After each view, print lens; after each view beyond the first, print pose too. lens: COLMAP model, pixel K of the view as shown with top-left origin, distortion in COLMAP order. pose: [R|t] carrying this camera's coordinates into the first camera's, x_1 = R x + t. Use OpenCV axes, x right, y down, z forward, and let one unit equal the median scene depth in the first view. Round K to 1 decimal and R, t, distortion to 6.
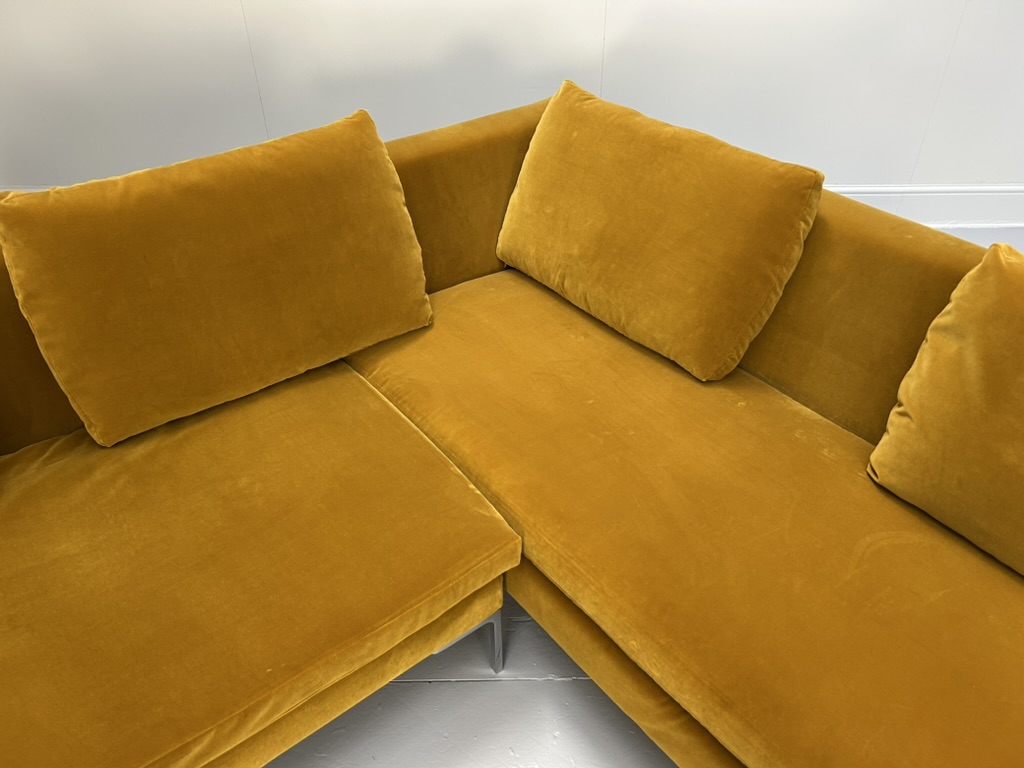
lens RADIAL K [[773.0, 0, 512.0], [0, 773.0, 384.0], [0, 0, 1]] dist [0.073123, -0.087530]
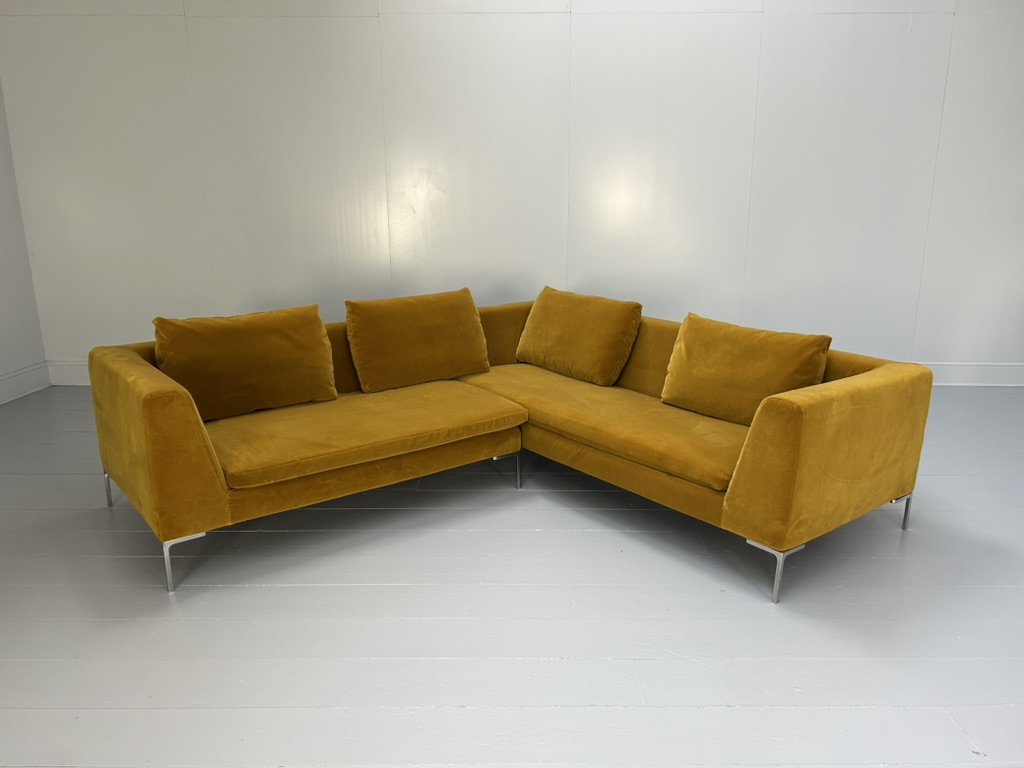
lens RADIAL K [[773.0, 0, 512.0], [0, 773.0, 384.0], [0, 0, 1]] dist [0.073123, -0.087530]
pose [[0.999991, -0.000261, -0.004221, -0.027491], [-0.001380, 0.923347, -0.383965, 0.961020], [0.003998, 0.383967, 0.923338, -1.285162]]
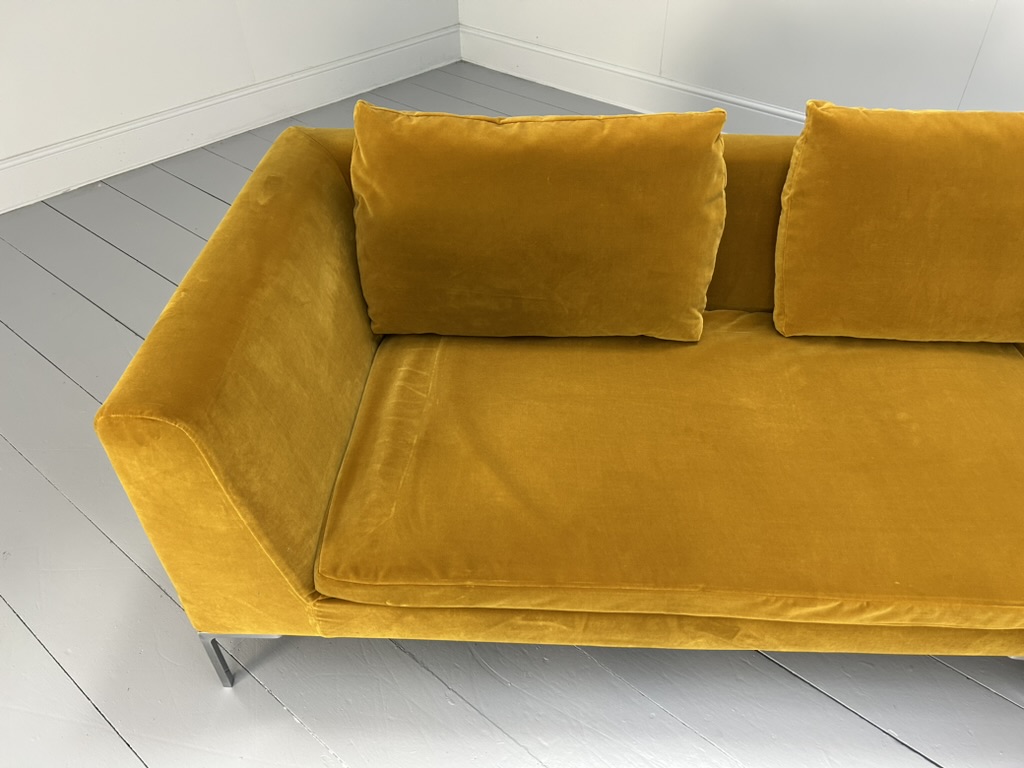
lens RADIAL K [[773.0, 0, 512.0], [0, 773.0, 384.0], [0, 0, 1]] dist [0.073123, -0.087530]
pose [[0.762849, 0.421053, -0.490688, -0.210254], [-0.385847, 0.905412, 0.177064, 0.087784], [0.518828, 0.054258, 0.853155, -0.168516]]
